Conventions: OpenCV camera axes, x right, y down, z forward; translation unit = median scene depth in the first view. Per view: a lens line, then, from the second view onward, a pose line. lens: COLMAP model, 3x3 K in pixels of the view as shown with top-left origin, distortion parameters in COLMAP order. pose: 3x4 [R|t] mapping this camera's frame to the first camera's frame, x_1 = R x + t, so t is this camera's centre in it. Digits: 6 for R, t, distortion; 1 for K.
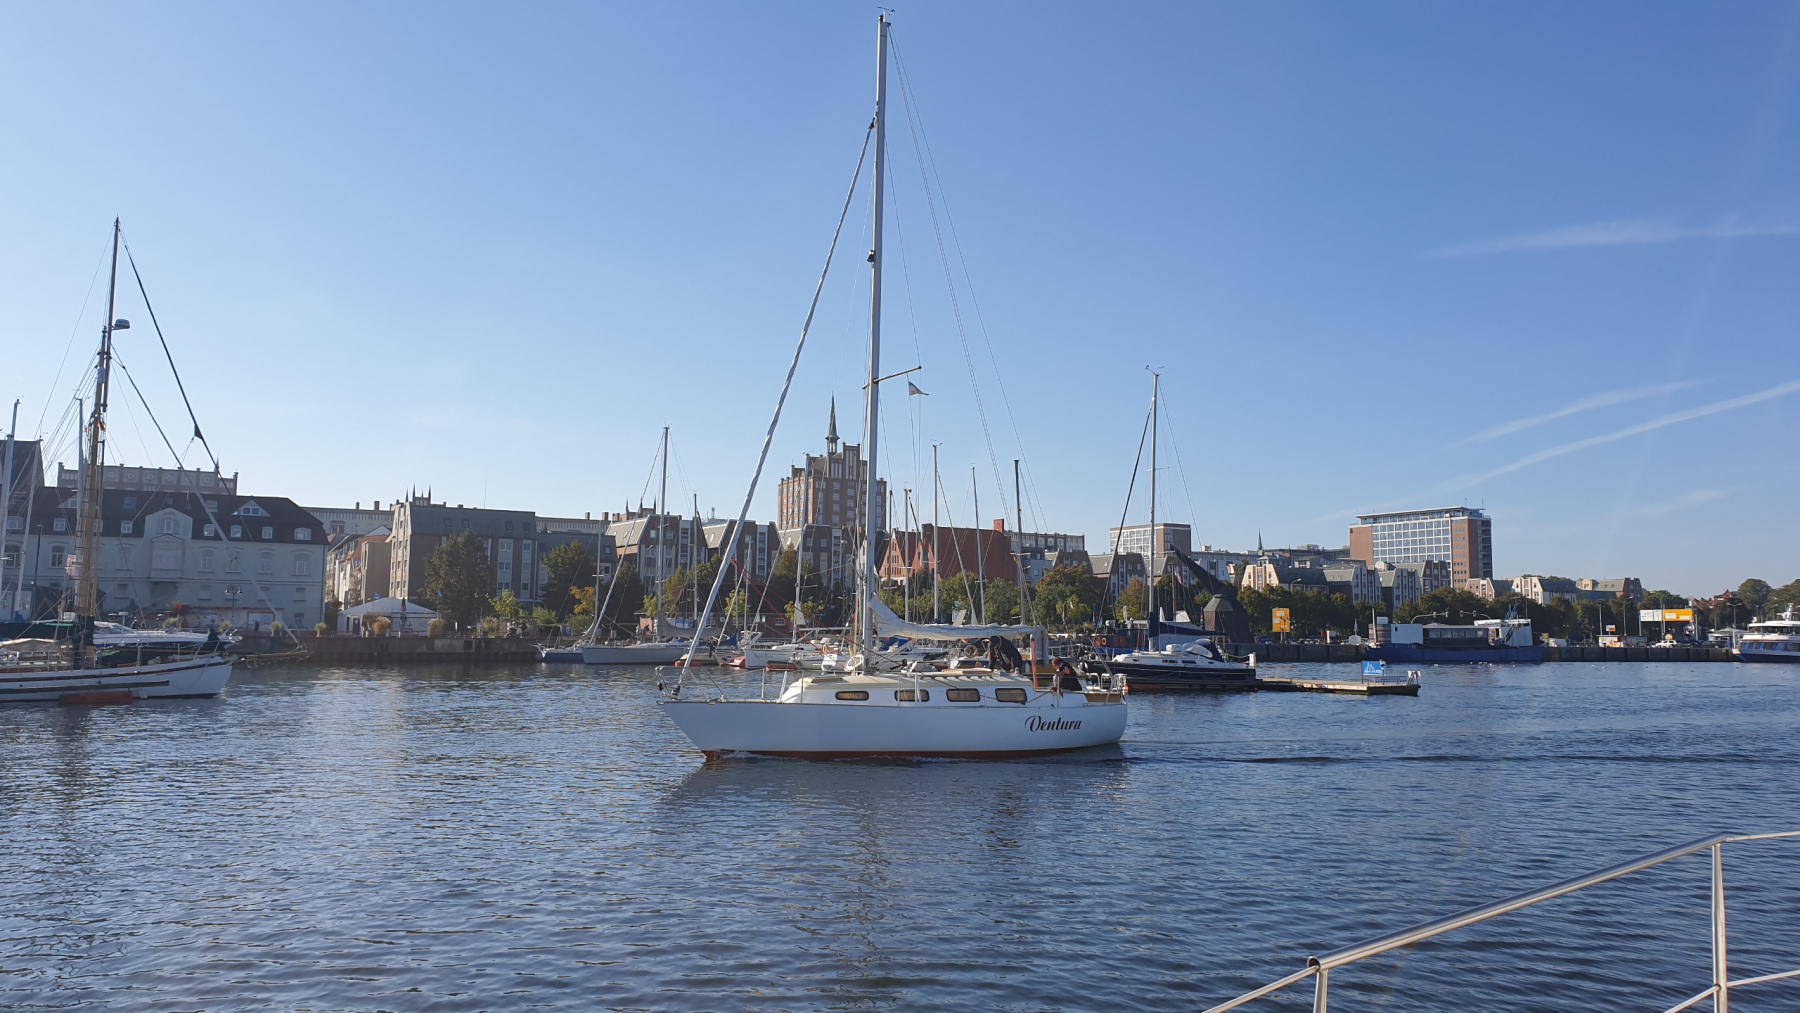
lens RADIAL K [[1409.9, 0, 894.7], [0, 1409.9, 501.6], [0, 0, 1]] dist [0.137762, -0.262913]
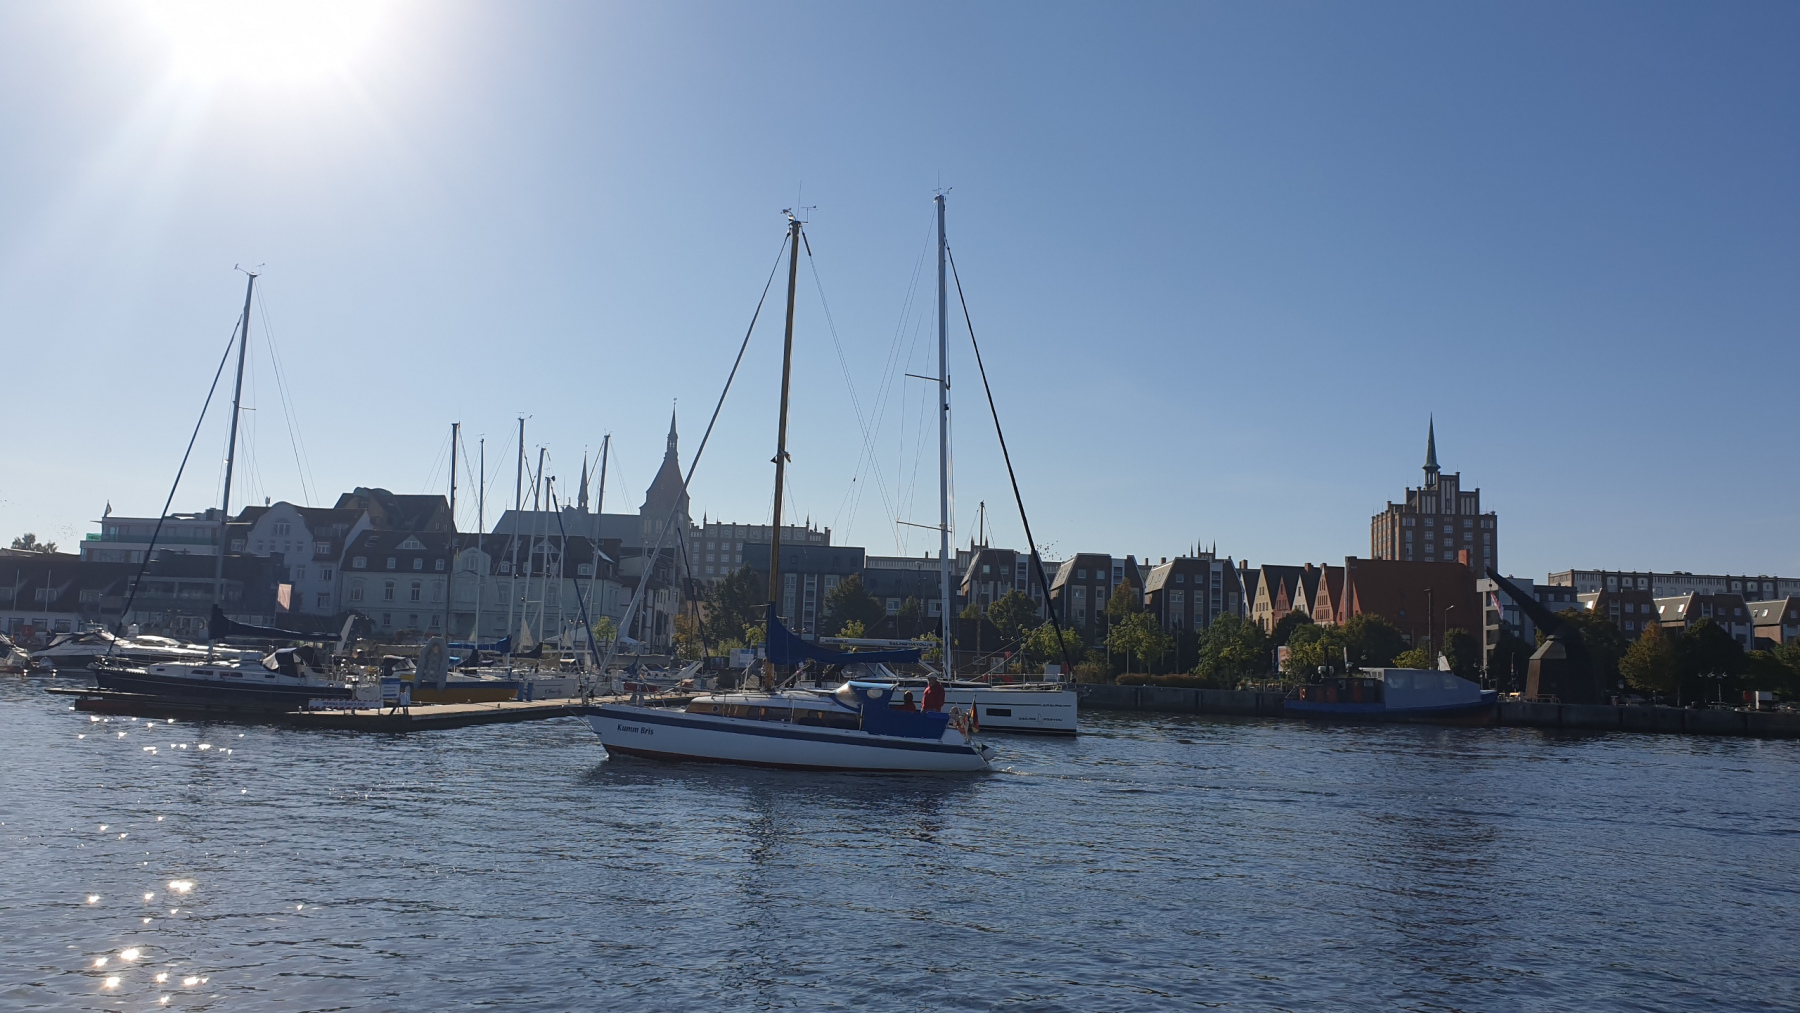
lens RADIAL K [[1409.9, 0, 894.7], [0, 1409.9, 501.6], [0, 0, 1]] dist [0.137762, -0.262913]
pose [[0.851827, -0.041329, -0.522191, 0.164932], [0.019493, 0.998693, -0.047243, 0.013109], [0.523461, 0.030064, 0.851519, 0.109946]]
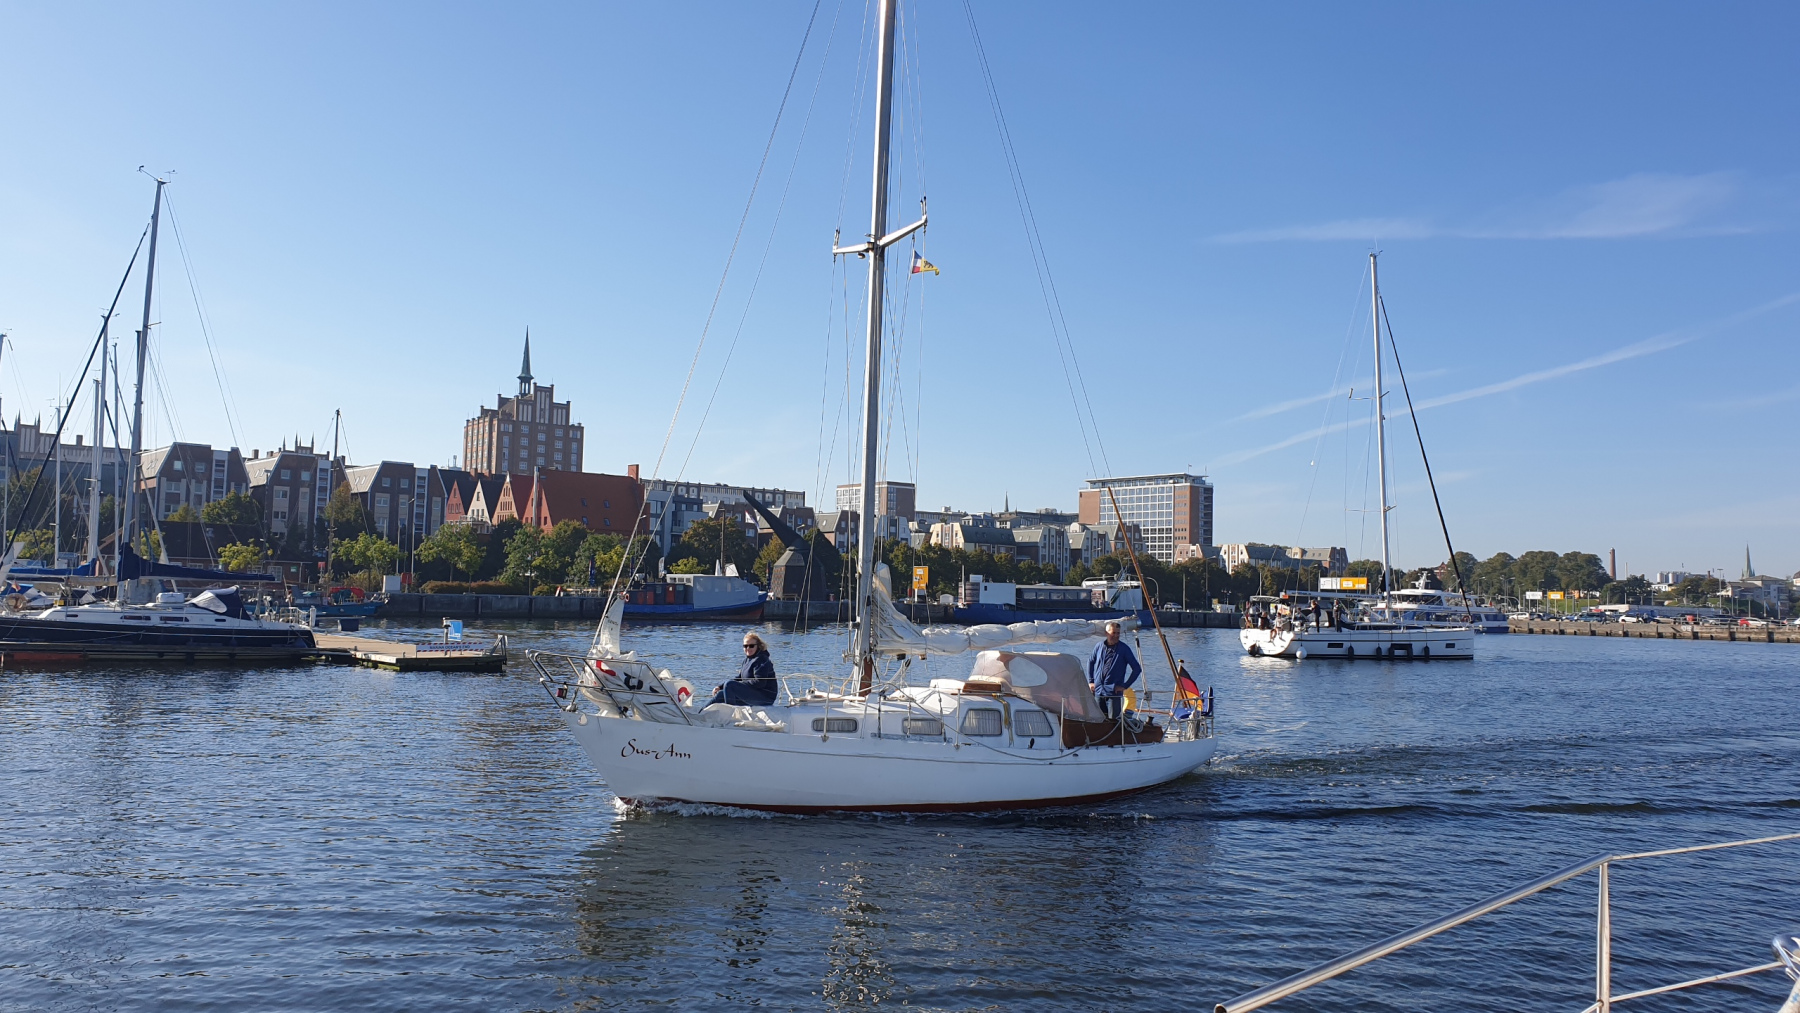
lens RADIAL K [[1409.9, 0, 894.7], [0, 1409.9, 501.6], [0, 0, 1]] dist [0.137762, -0.262913]
pose [[0.990093, 0.025743, 0.138030, 0.085612], [-0.029506, 0.999245, 0.025286, 0.006392], [-0.137275, -0.029109, 0.990105, 0.059350]]
